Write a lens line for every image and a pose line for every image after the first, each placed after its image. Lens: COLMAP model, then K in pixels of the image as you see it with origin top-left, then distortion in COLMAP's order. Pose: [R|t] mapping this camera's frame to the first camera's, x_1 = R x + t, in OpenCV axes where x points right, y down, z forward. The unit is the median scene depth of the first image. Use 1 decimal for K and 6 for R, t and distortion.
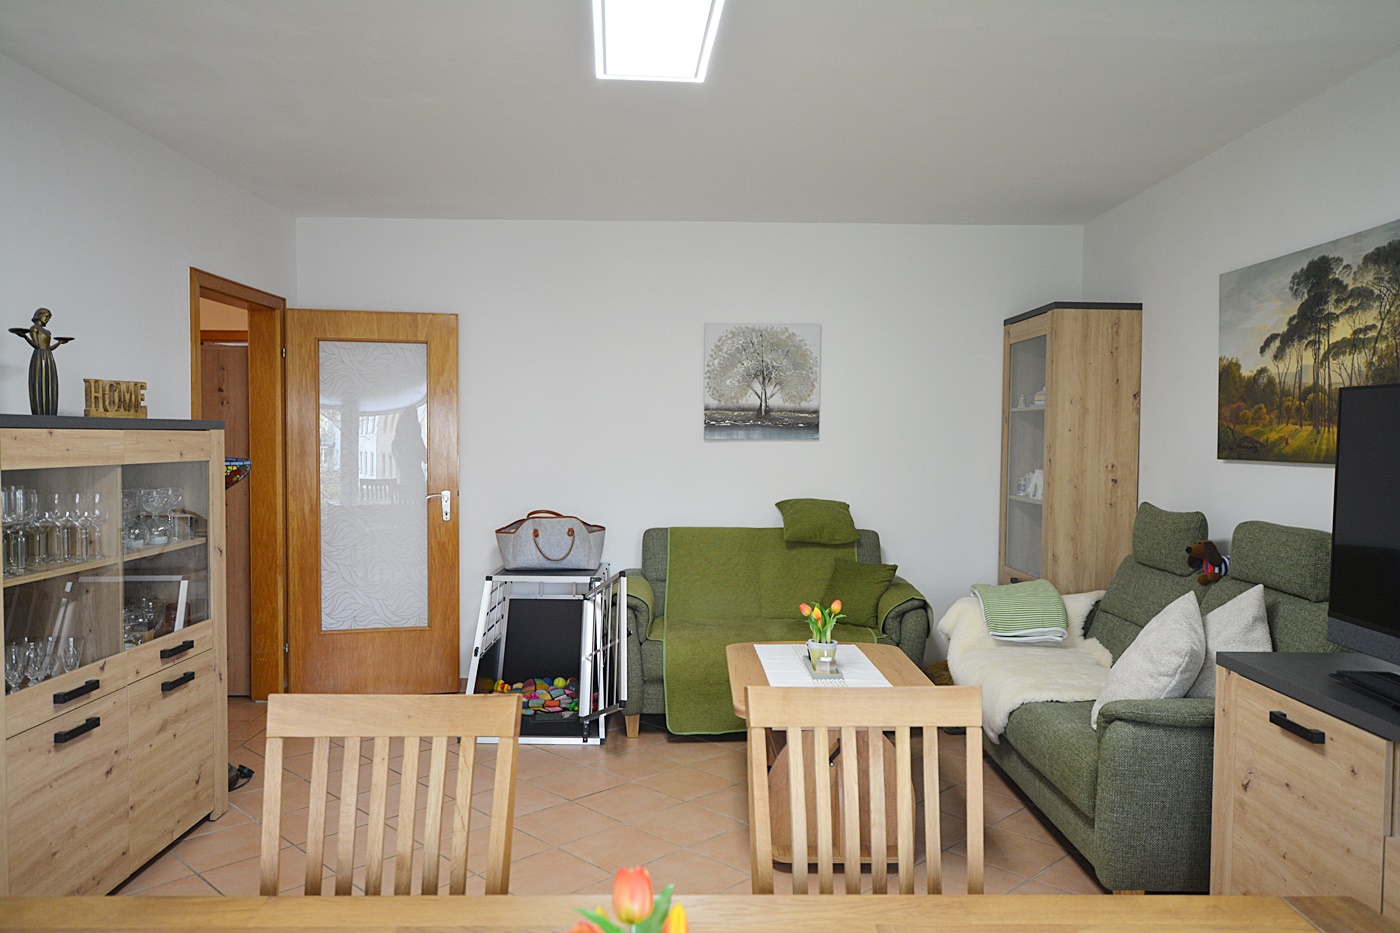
lens RADIAL K [[1025.0, 0, 700.0], [0, 1025.0, 466.5], [0, 0, 1]] dist [-0.001210, 0.006582]
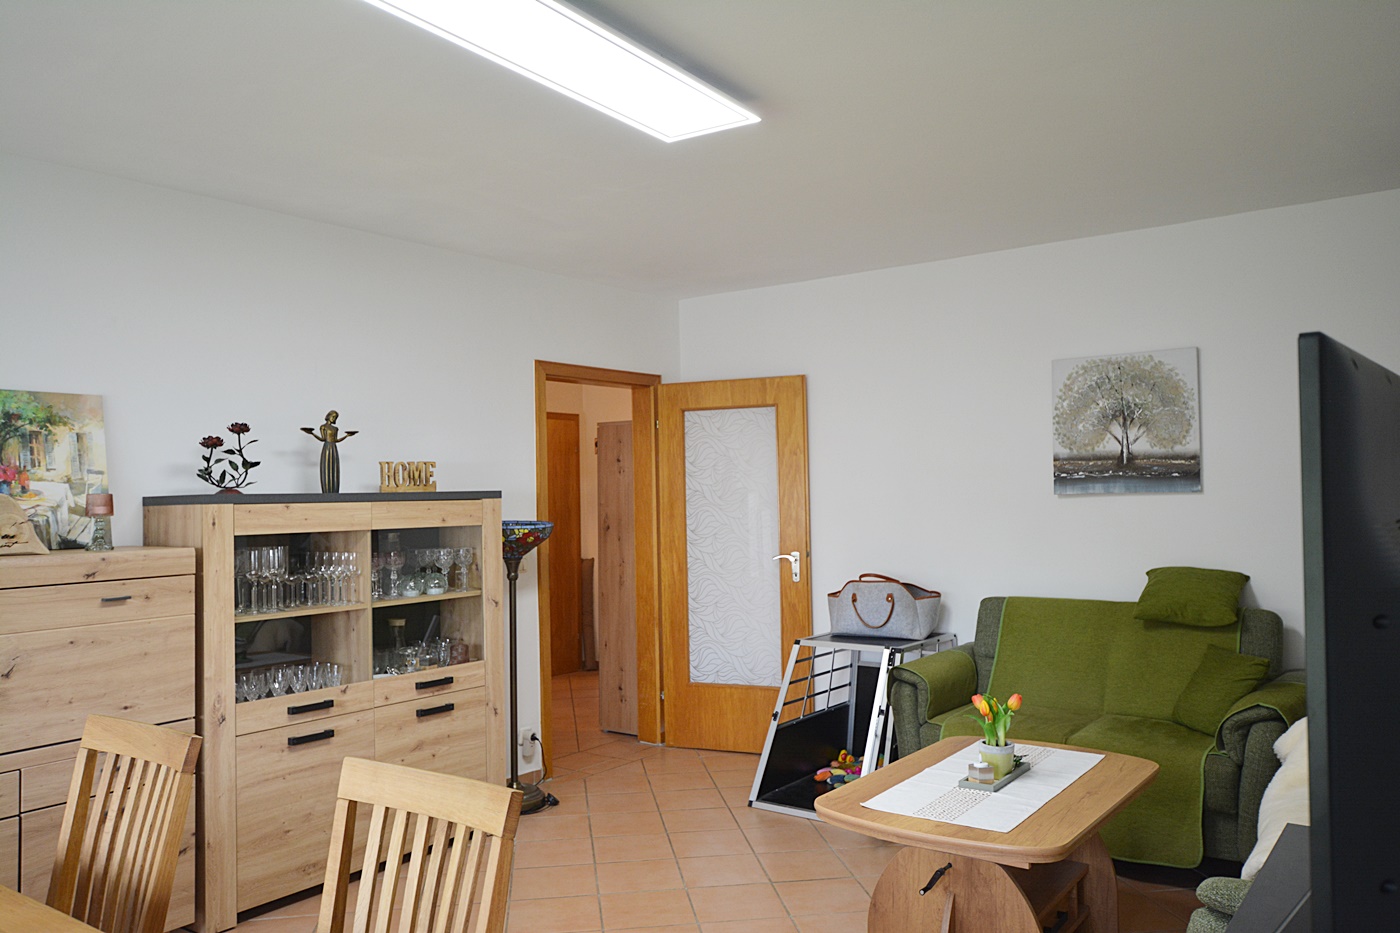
lens RADIAL K [[1064.0, 0, 700.0], [0, 1064.0, 466.5], [0, 0, 1]] dist [-0.010822, 0.036423]
pose [[0.794319, -0.036582, -0.606398, 0.324650], [0.005171, 0.998556, -0.053466, -0.004458], [0.607479, 0.039333, 0.793362, 0.122386]]
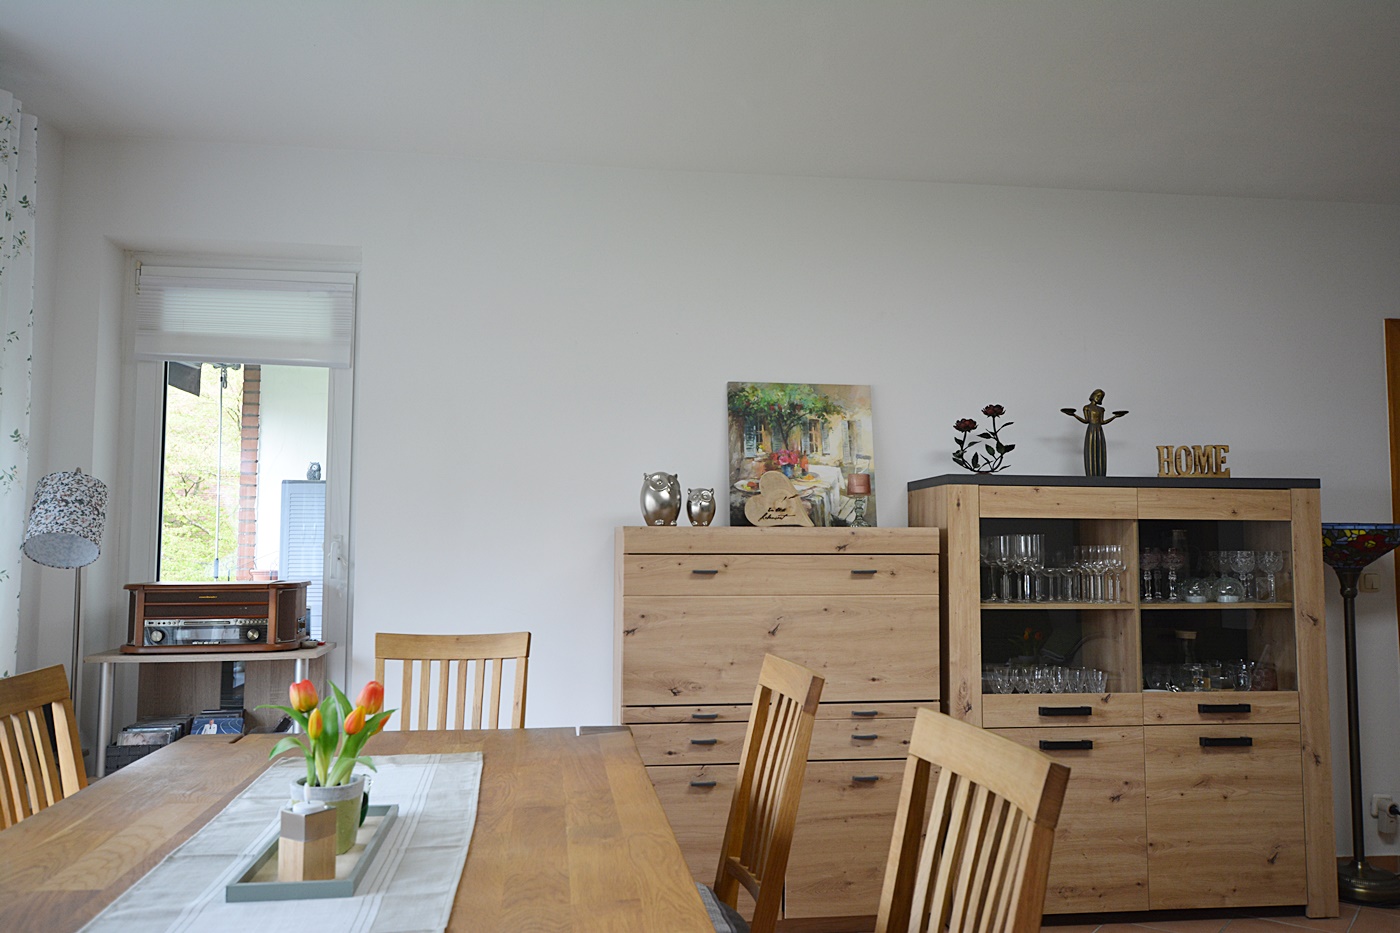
lens RADIAL K [[1064.0, 0, 700.0], [0, 1064.0, 466.5], [0, 0, 1]] dist [-0.010822, 0.036423]
pose [[0.116062, -0.079529, -0.990053, 0.303662], [-0.034914, 0.995847, -0.084087, 0.031792], [0.992628, 0.044327, 0.112803, 0.238113]]
